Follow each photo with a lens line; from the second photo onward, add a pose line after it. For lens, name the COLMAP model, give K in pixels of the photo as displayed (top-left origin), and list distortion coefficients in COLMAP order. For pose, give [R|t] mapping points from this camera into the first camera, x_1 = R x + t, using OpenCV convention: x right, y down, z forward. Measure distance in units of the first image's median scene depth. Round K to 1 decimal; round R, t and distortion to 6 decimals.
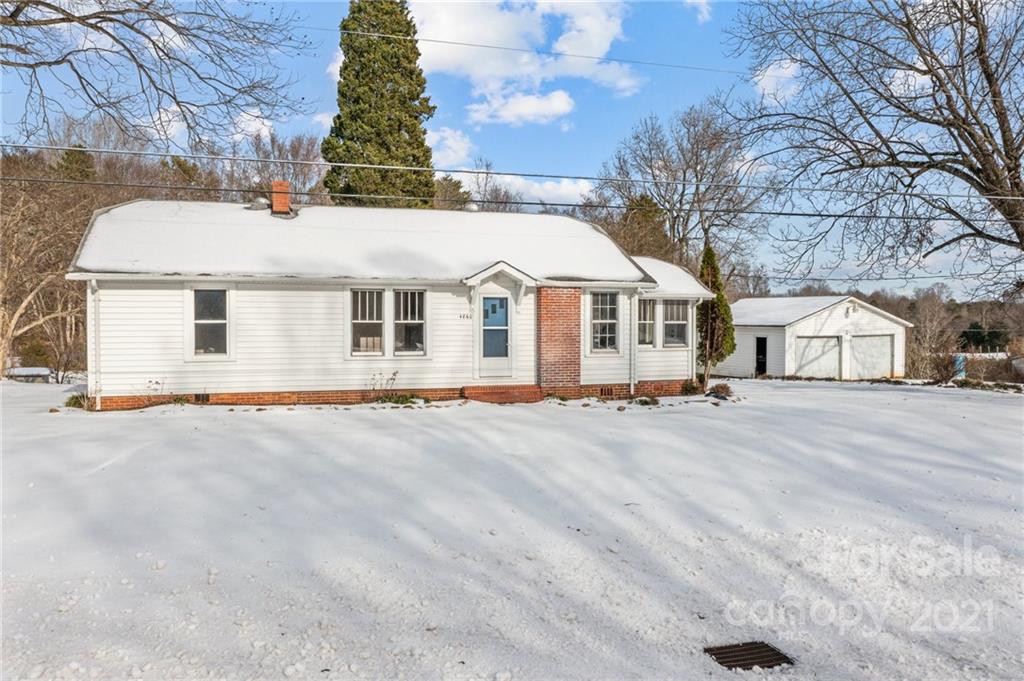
lens RADIAL K [[814.1, 0, 512.0], [0, 814.1, 340.5], [0, 0, 1]] dist [-0.005214, -0.003648]
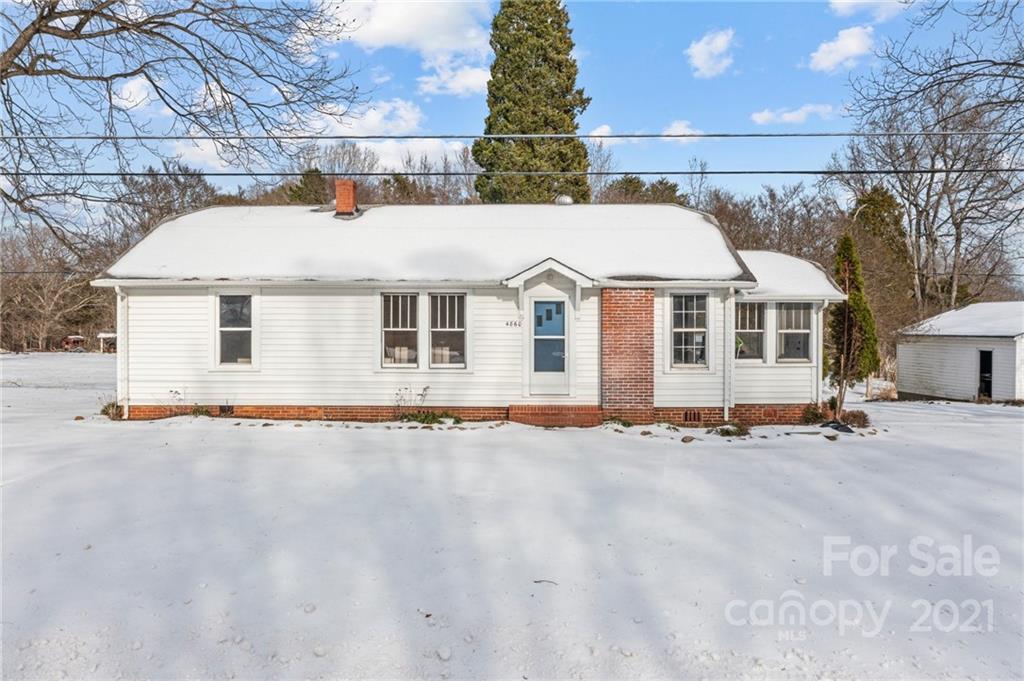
lens RADIAL K [[814.1, 0, 512.0], [0, 814.1, 340.5], [0, 0, 1]] dist [-0.005214, -0.003648]
pose [[0.952109, 0.005437, -0.305710, 0.202807], [-0.009319, 0.999893, -0.011239, -0.002149], [0.305616, 0.013550, 0.952058, 0.181491]]
